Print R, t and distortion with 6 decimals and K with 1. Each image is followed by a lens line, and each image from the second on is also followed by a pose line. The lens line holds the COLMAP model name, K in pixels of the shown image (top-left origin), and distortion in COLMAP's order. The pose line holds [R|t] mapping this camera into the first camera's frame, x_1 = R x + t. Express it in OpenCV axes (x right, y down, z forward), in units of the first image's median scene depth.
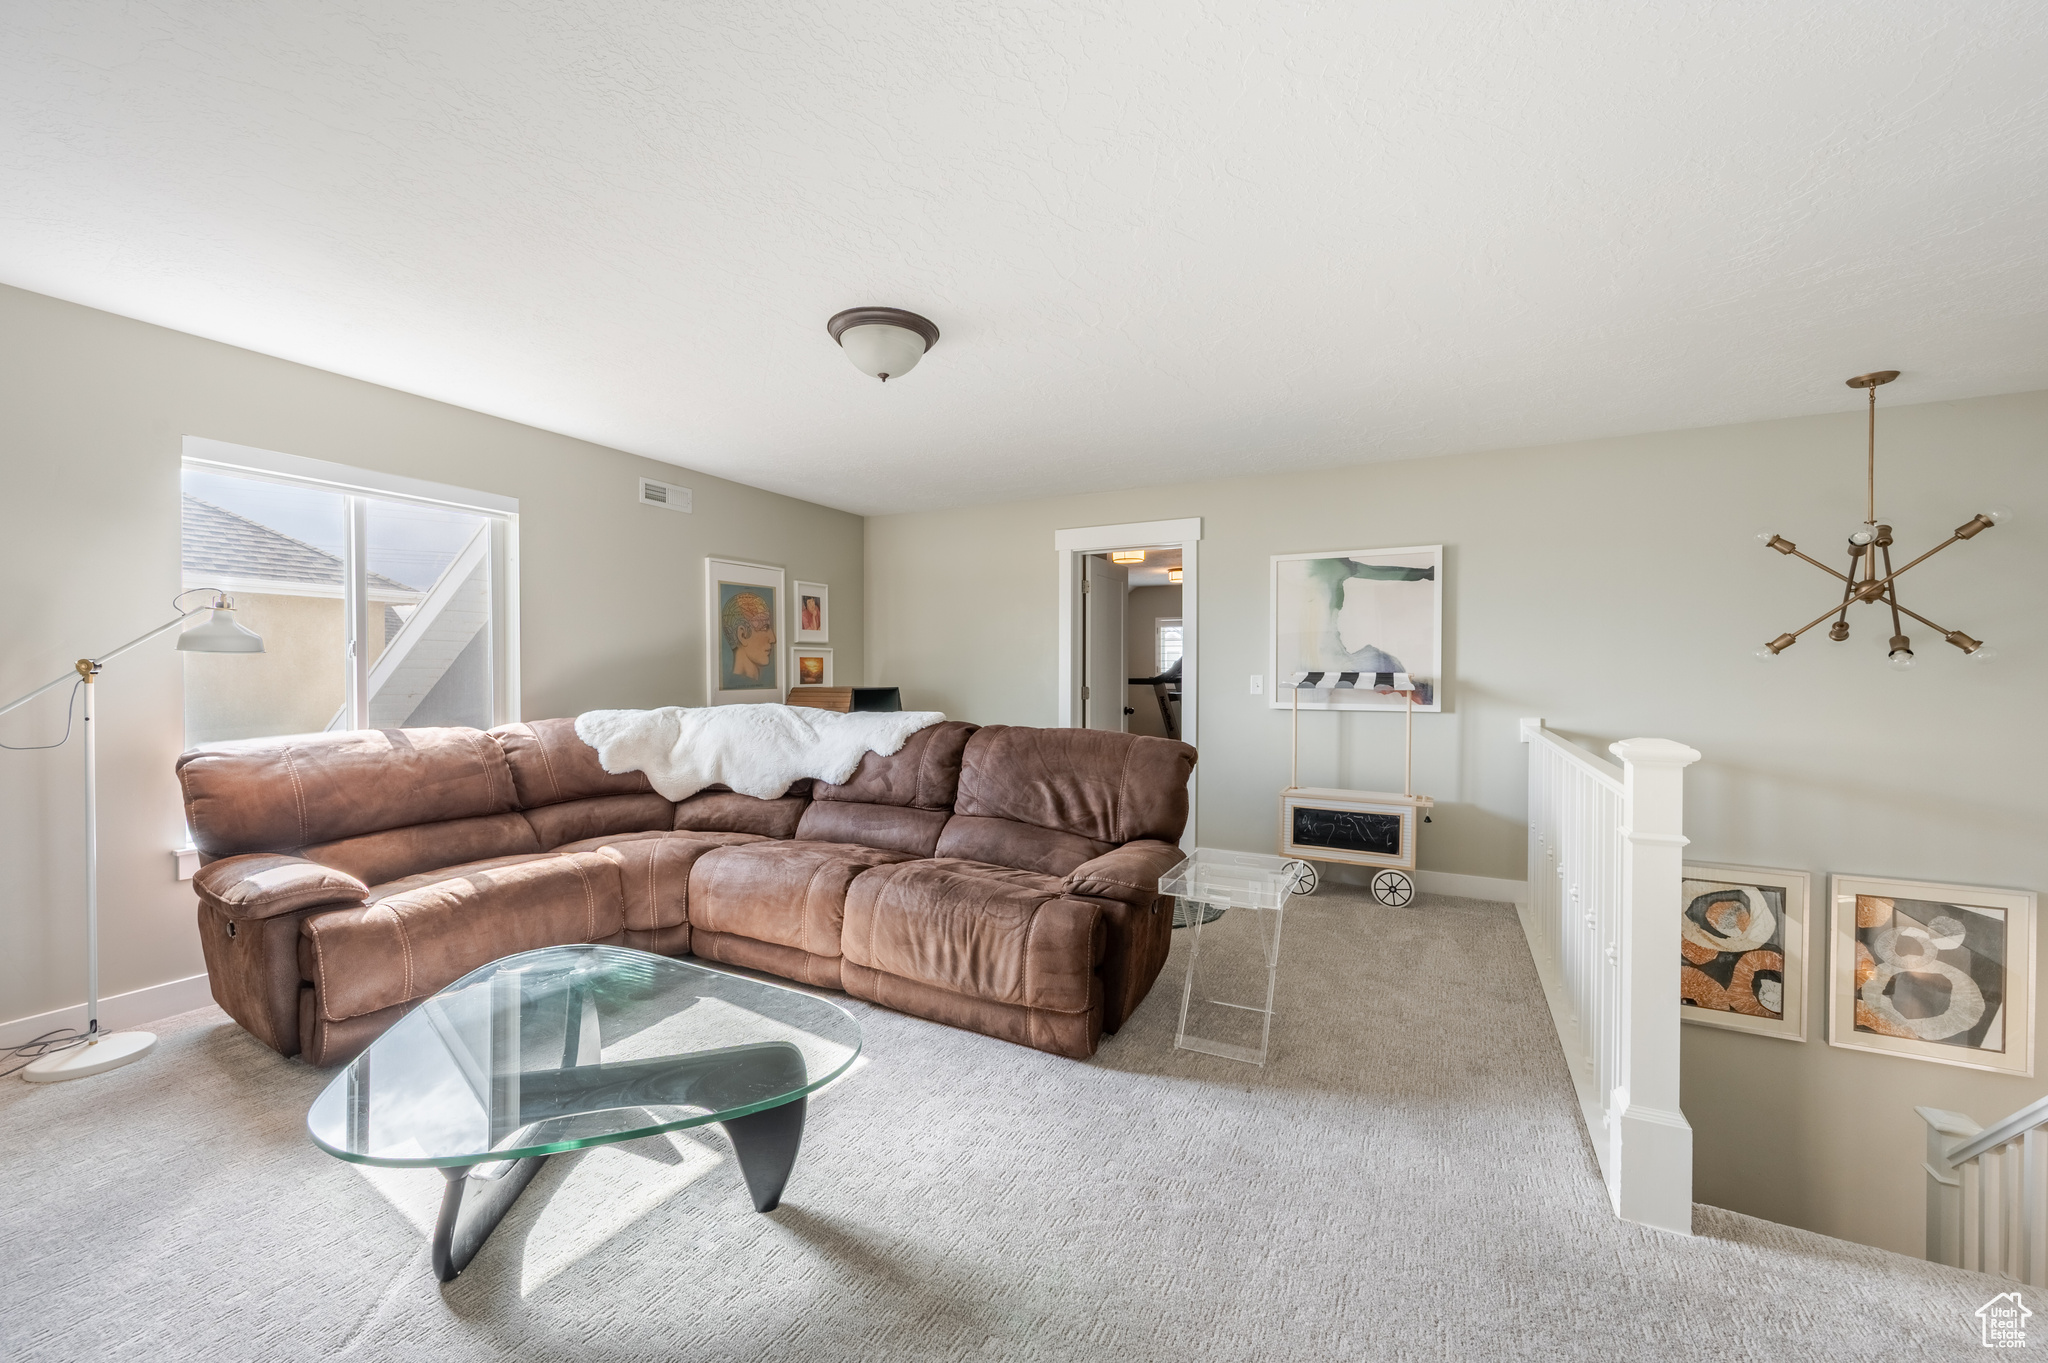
lens RADIAL K [[807.1, 0, 1024.0], [0, 807.1, 681.5], [0, 0, 1]] dist [-0.000526, -0.000070]
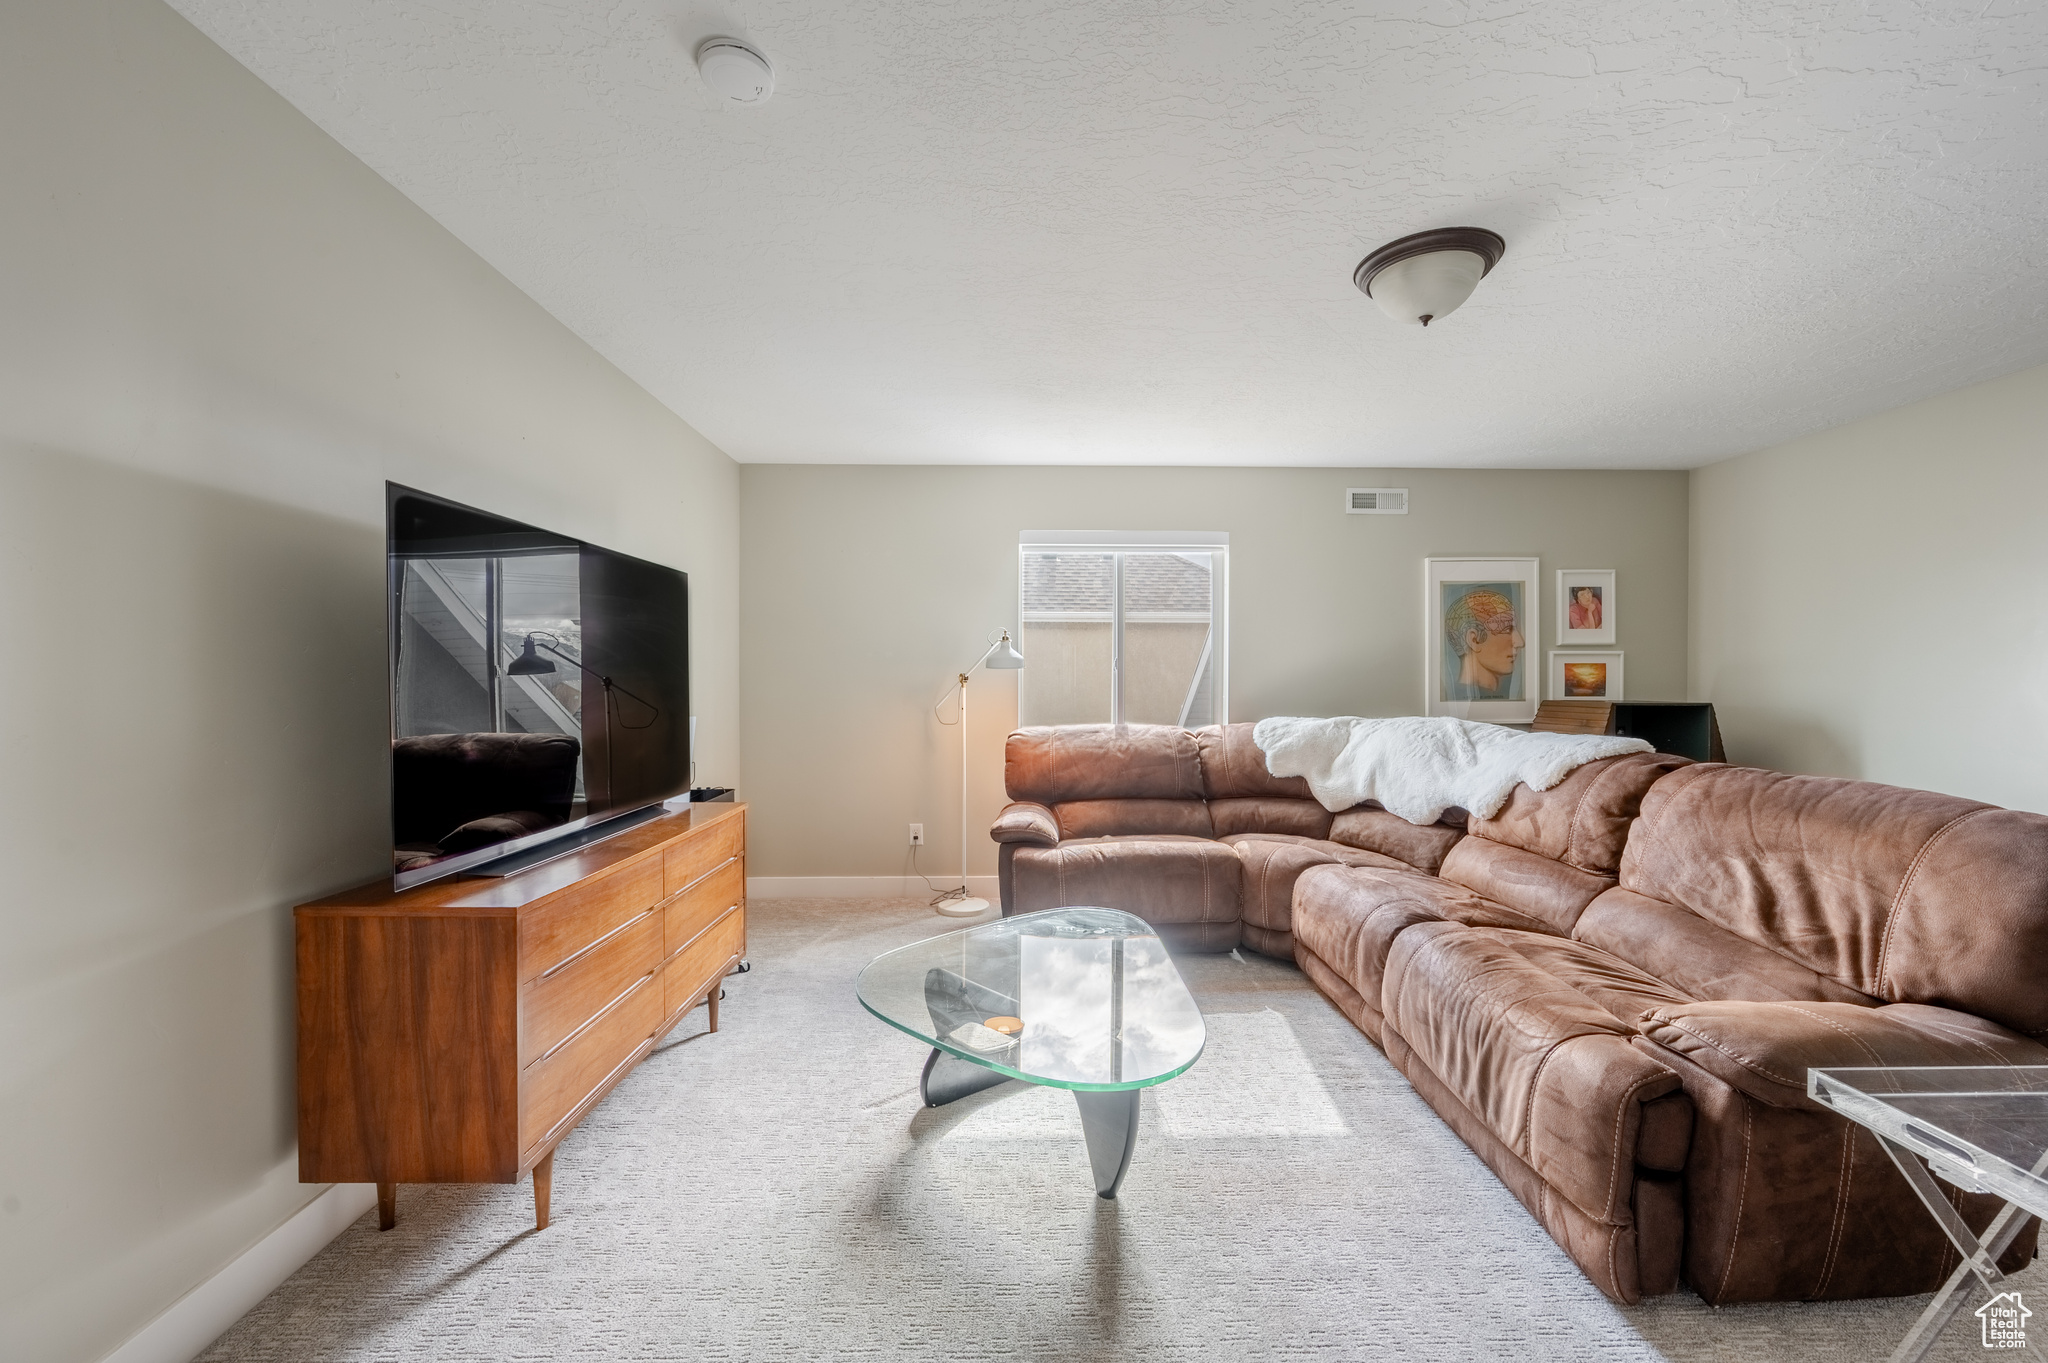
lens RADIAL K [[815.6, 0, 1023.7], [0, 815.6, 673.9], [0, 0, 1]] dist [-0.000254, 0.000024]
pose [[0.478142, -0.004786, -0.878270, 0.287099], [-0.011575, 0.999864, -0.011750, -0.005228], [0.878206, 0.015784, 0.478021, 0.198285]]
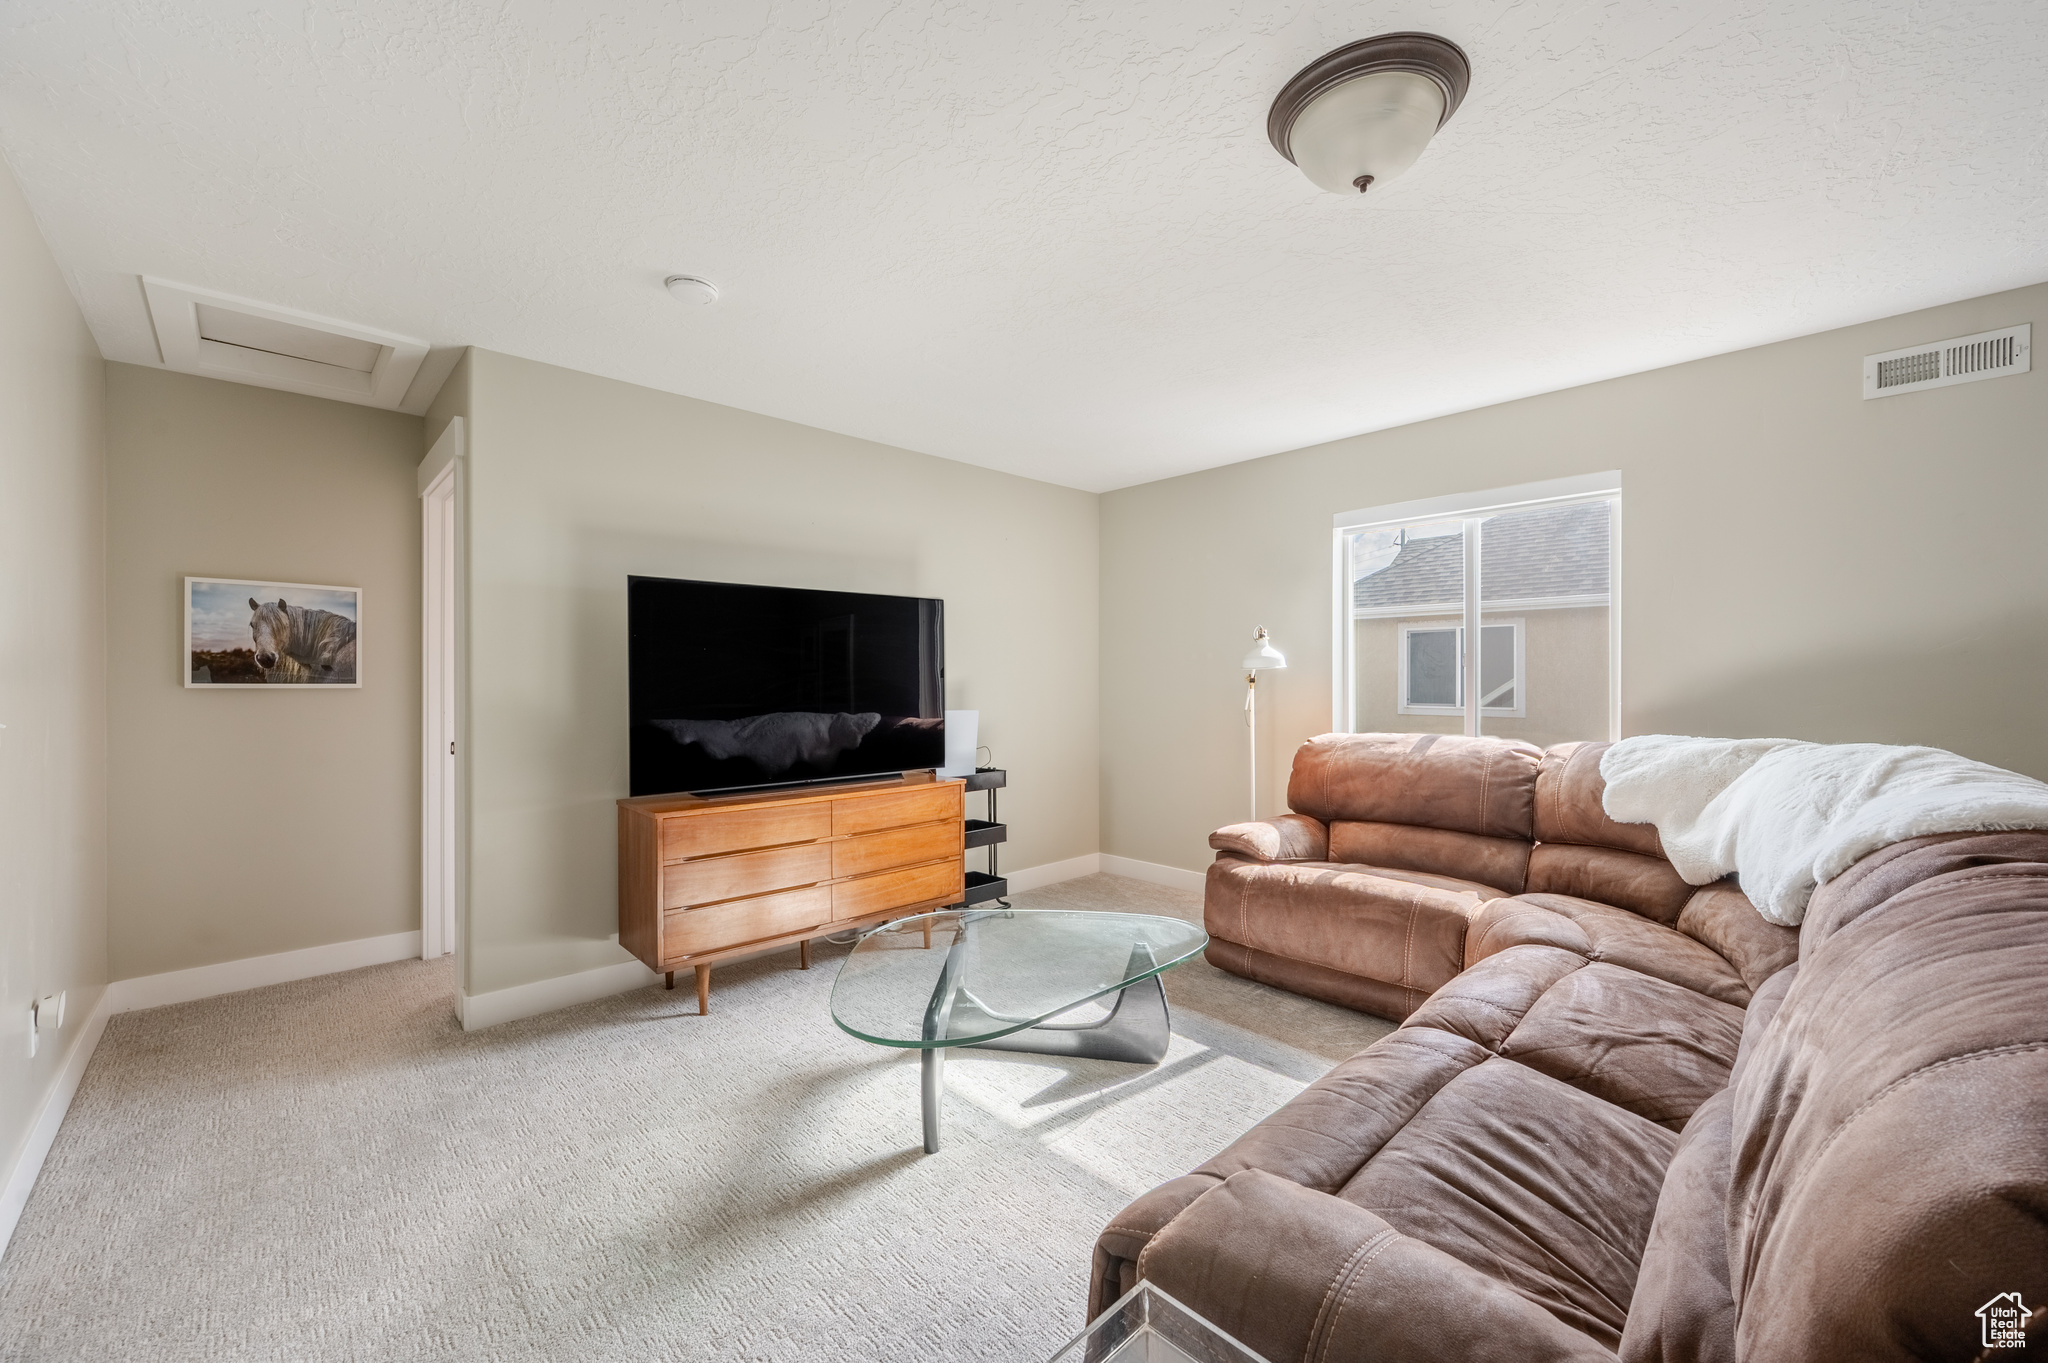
lens RADIAL K [[807.1, 0, 1024.0], [0, 807.1, 681.5], [0, 0, 1]] dist [-0.000526, -0.000070]
pose [[-0.321921, 0.002735, -0.946762, 0.373386], [-0.007127, 0.999960, 0.005312, -0.012834], [0.946740, 0.008458, -0.321889, 0.754066]]
